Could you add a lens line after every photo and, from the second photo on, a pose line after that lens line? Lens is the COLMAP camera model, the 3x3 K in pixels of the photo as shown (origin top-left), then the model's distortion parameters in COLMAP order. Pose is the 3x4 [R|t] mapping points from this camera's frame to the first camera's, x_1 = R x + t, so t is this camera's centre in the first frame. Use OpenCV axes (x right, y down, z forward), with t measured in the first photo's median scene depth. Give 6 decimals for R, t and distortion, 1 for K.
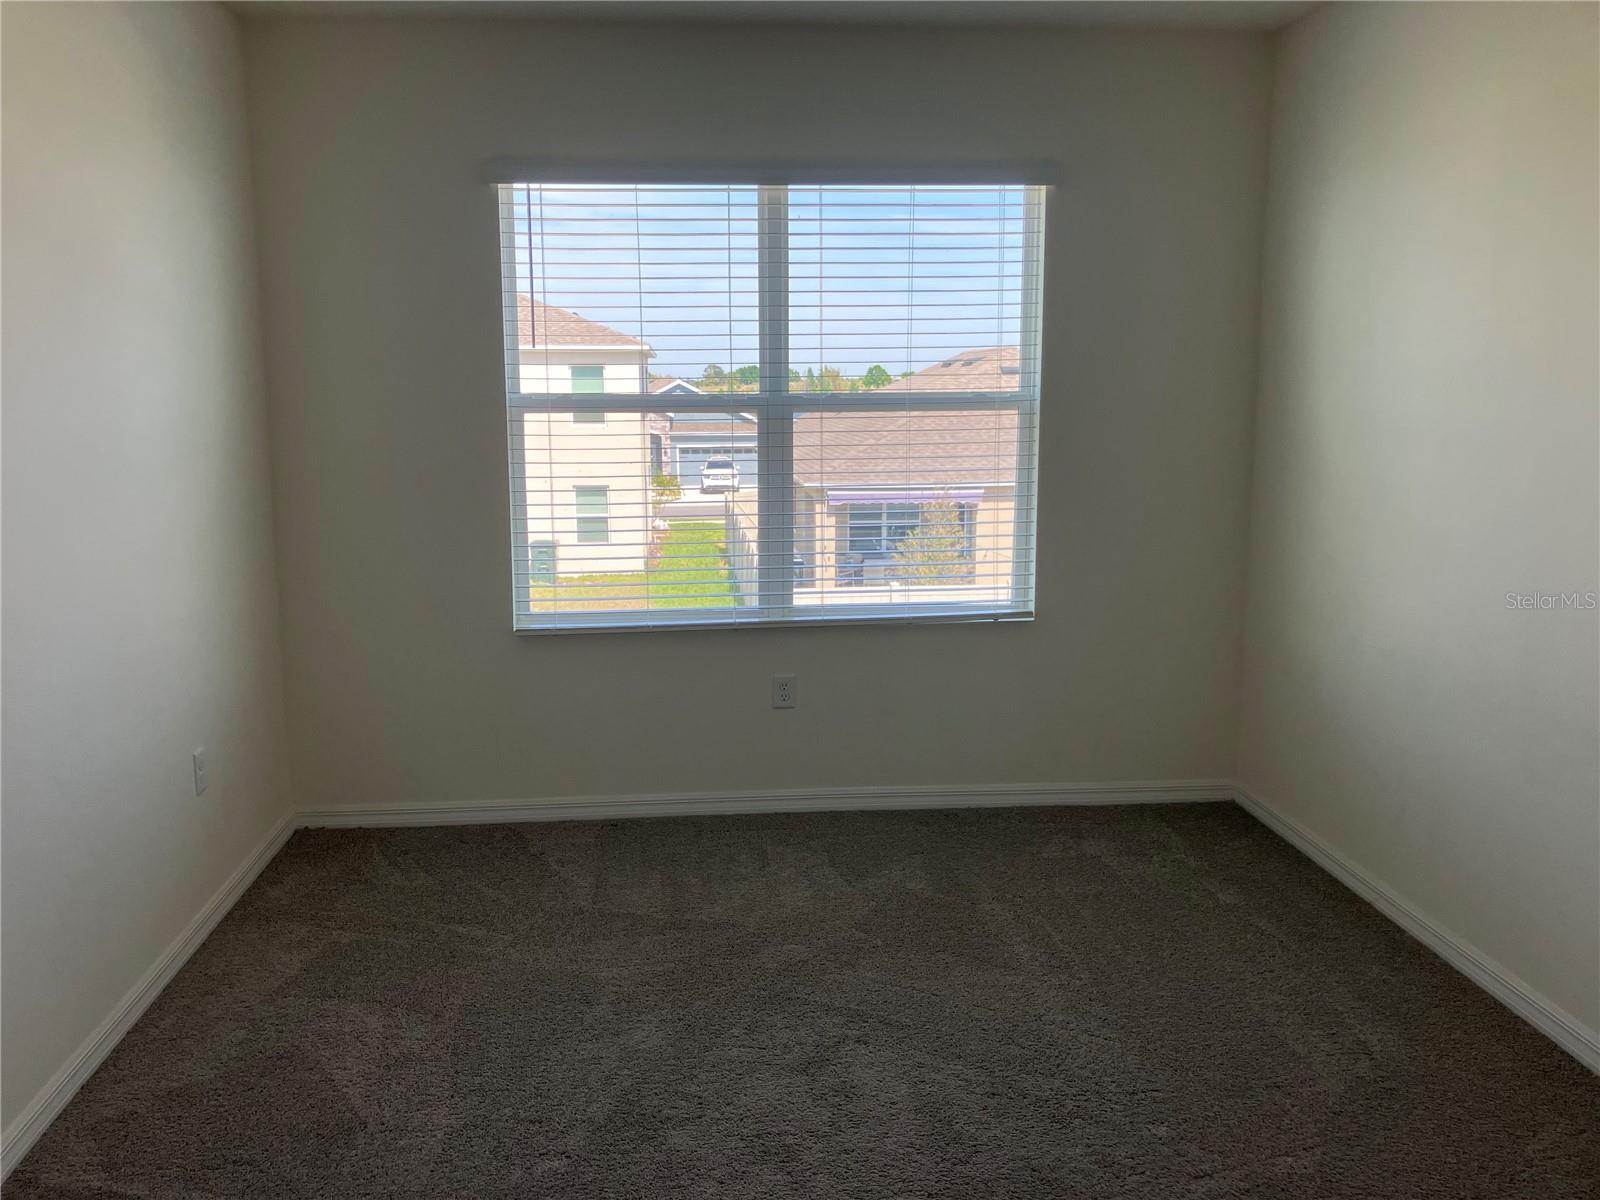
lens RADIAL K [[1305.5, 0, 796.0], [0, 1305.5, 593.7], [0, 0, 1]] dist [0.028370, -0.028948]
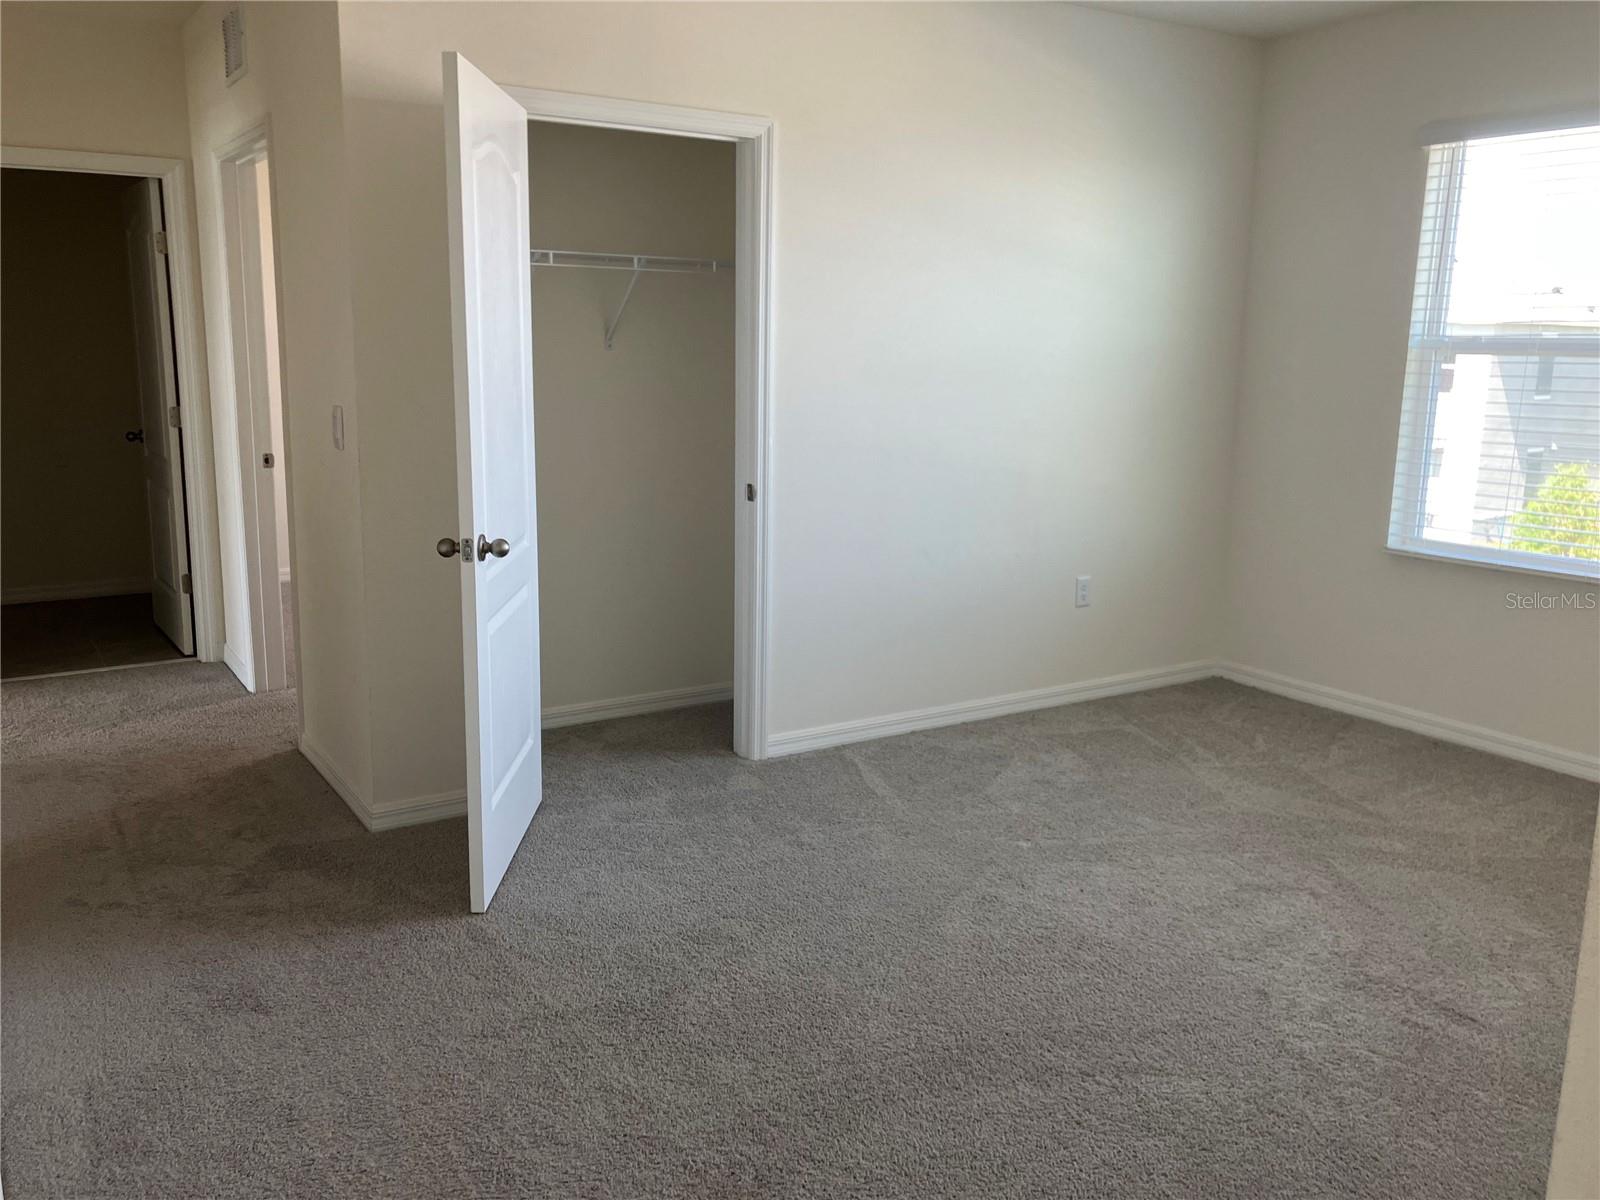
lens RADIAL K [[1305.5, 0, 793.4], [0, 1305.5, 593.3], [0, 0, 1]] dist [0.028370, -0.028948]
pose [[0.477332, 0.189087, -0.858138, 0.562643], [-0.156975, 0.979214, 0.128449, 0.001546], [0.864588, 0.073393, 0.497092, 0.002876]]
